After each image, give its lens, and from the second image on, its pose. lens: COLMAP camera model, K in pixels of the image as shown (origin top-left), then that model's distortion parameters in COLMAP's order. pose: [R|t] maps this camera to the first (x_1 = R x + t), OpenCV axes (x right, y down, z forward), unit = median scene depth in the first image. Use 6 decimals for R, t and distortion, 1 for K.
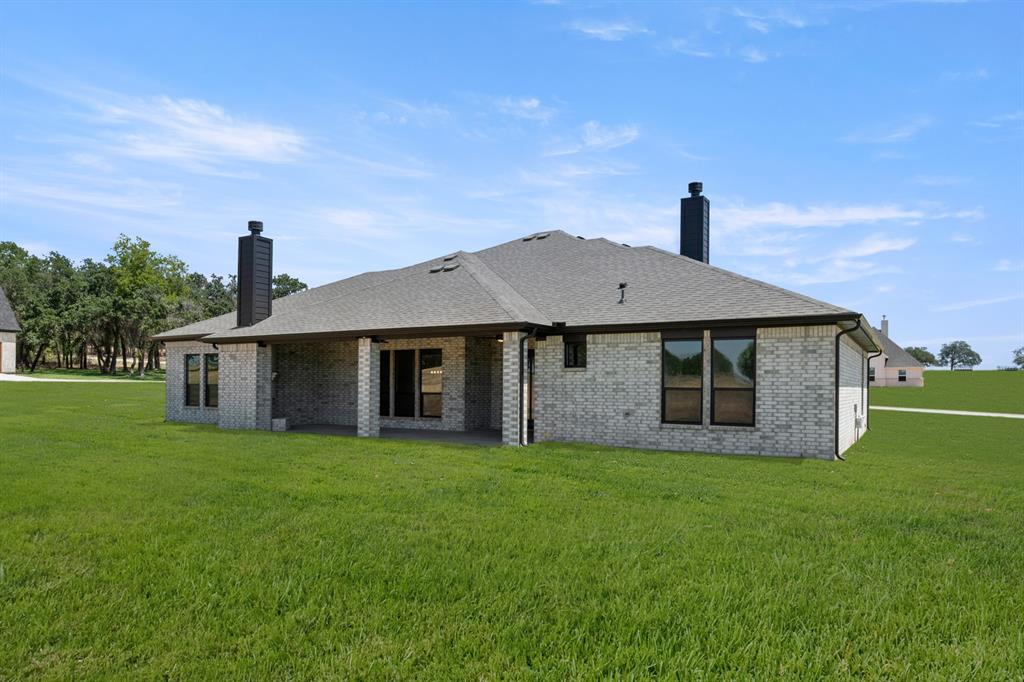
lens RADIAL K [[531.7, 0, 510.3], [0, 531.7, 369.4], [0, 0, 1]] dist [-0.001534, -0.000082]
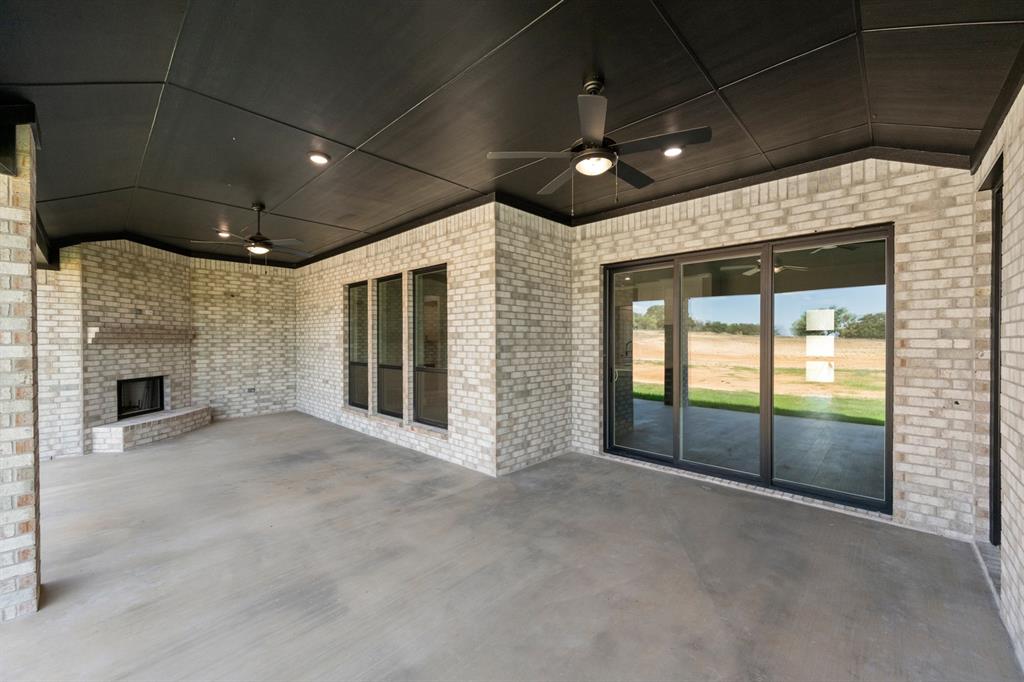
lens RADIAL K [[401.9, 0, 507.0], [0, 401.9, 337.2], [0, 0, 1]] dist [0.002996, -0.000266]
pose [[0.972974, -0.008237, -0.230769, -0.012639], [0.012716, 0.999758, 0.017928, 0.013294], [0.230565, -0.020378, 0.972843, 0.708753]]
